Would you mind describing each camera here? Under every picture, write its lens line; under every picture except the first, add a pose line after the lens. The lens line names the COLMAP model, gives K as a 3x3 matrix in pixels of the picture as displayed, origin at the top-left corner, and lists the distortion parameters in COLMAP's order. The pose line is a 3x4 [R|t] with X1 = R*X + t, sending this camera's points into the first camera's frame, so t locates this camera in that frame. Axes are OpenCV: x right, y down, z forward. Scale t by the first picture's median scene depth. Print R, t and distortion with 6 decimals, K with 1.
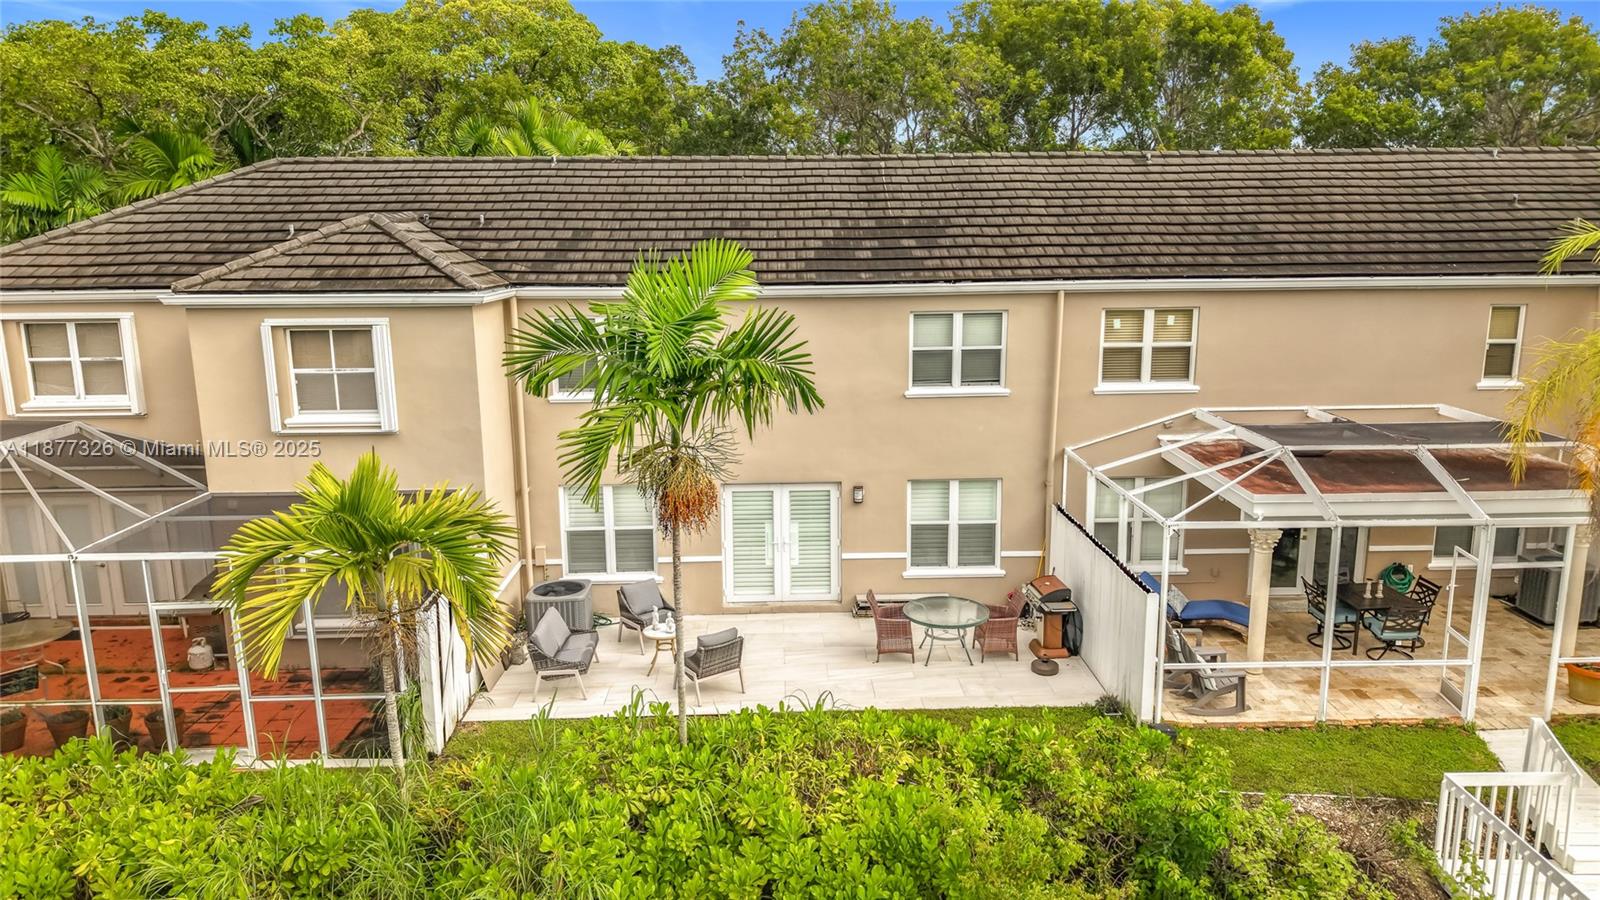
lens RADIAL K [[1105.1, 0, 798.6], [0, 1105.1, 447.7], [0, 0, 1]] dist [0.001016, -0.014255]
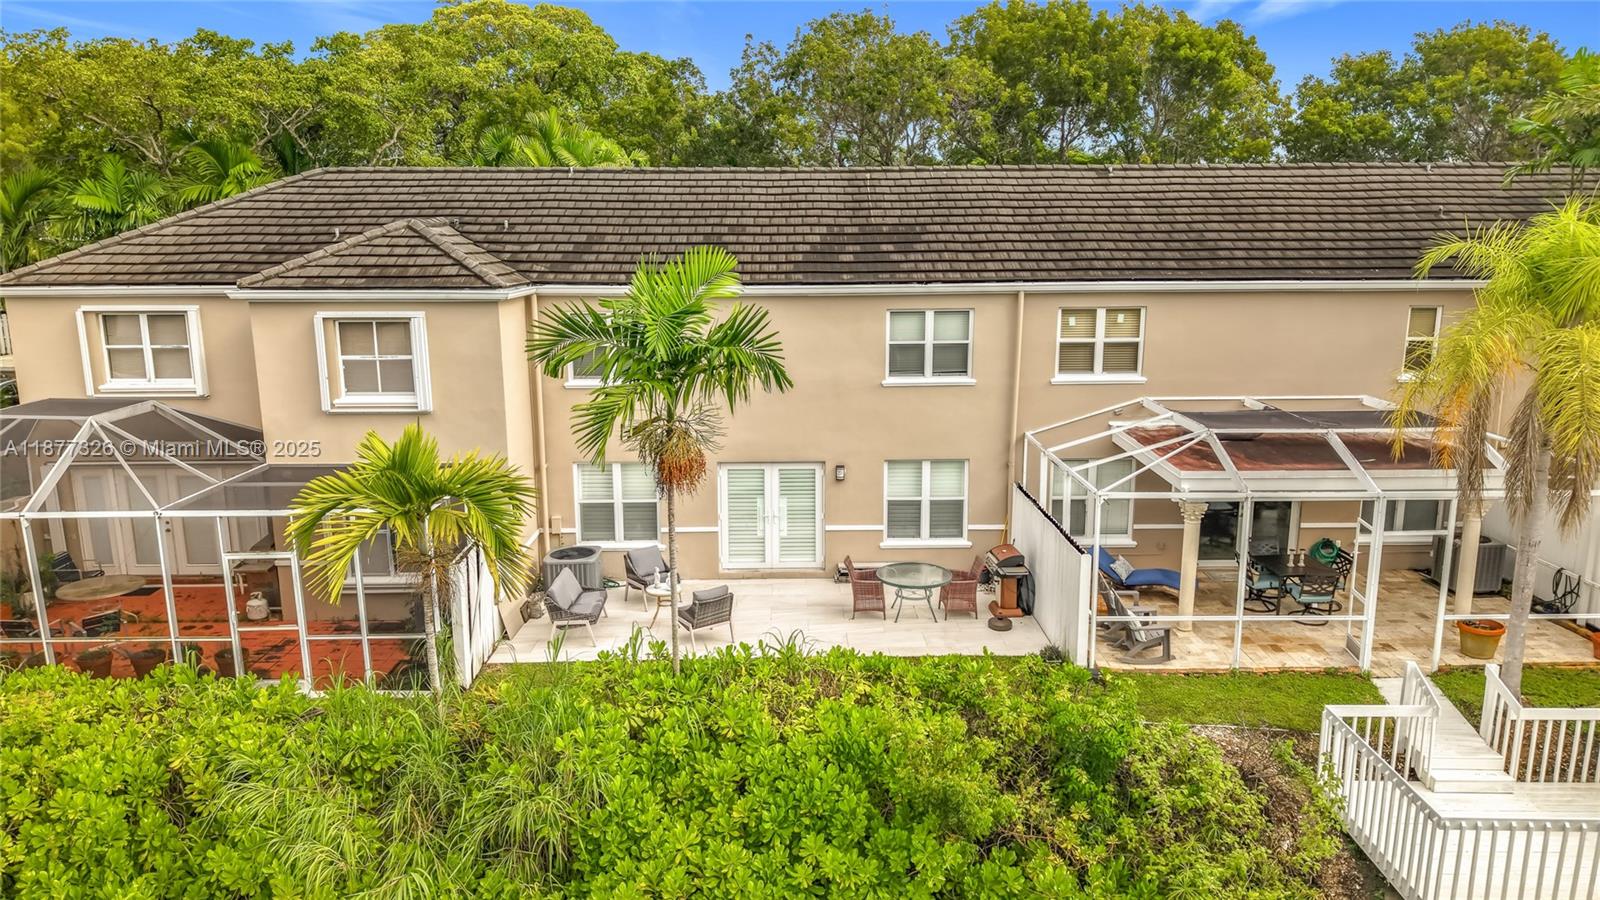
lens RADIAL K [[1105.1, 0, 803.7], [0, 1105.1, 455.3], [0, 0, 1]] dist [0.001016, -0.014255]
pose [[0.999918, 0.007471, -0.010358, 0.030638], [-0.007401, 0.999950, 0.006778, 0.018848], [0.010408, -0.006701, 0.999923, -0.127669]]
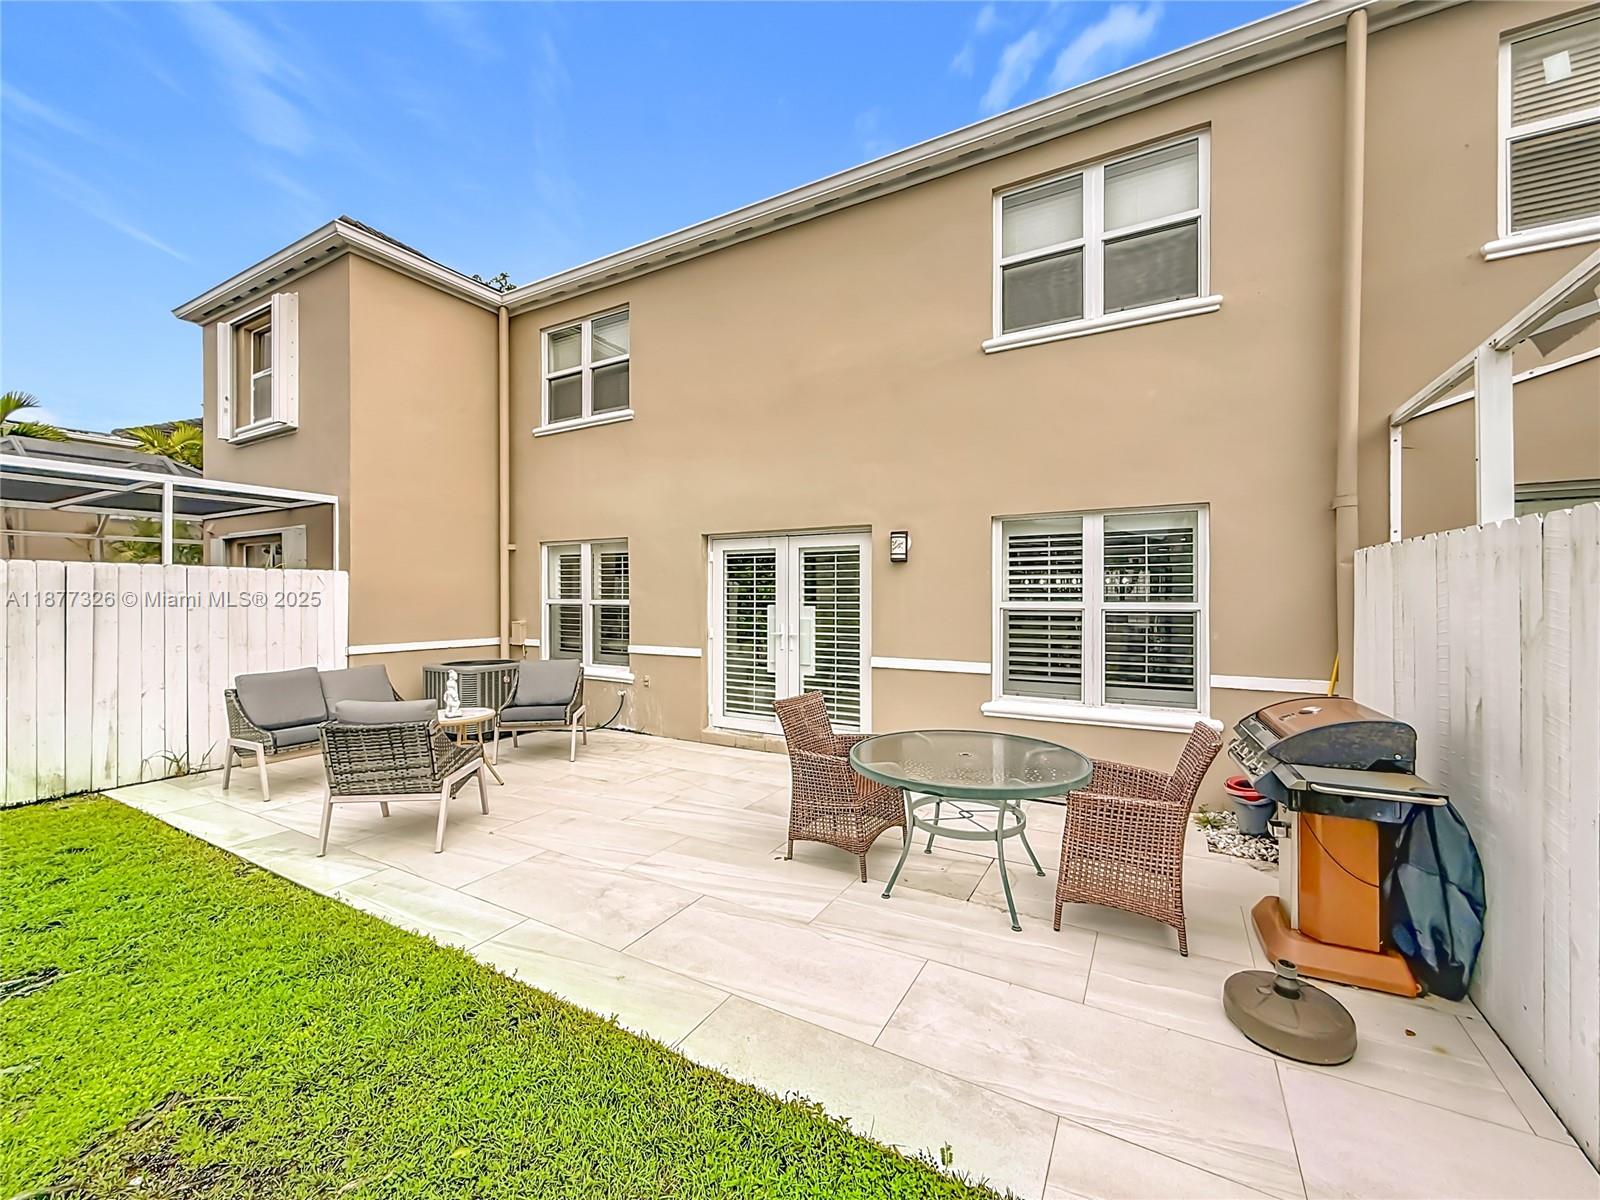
lens RADIAL K [[647.4, 0, 805.7], [0, 647.4, 596.3], [0, 0, 1]] dist [-0.003005, -0.001008]
pose [[0.852279, 0.009156, -0.523008, 0.196382], [-0.115357, 0.978520, -0.170852, 0.136796], [0.510209, 0.205946, 0.835029, 0.765793]]
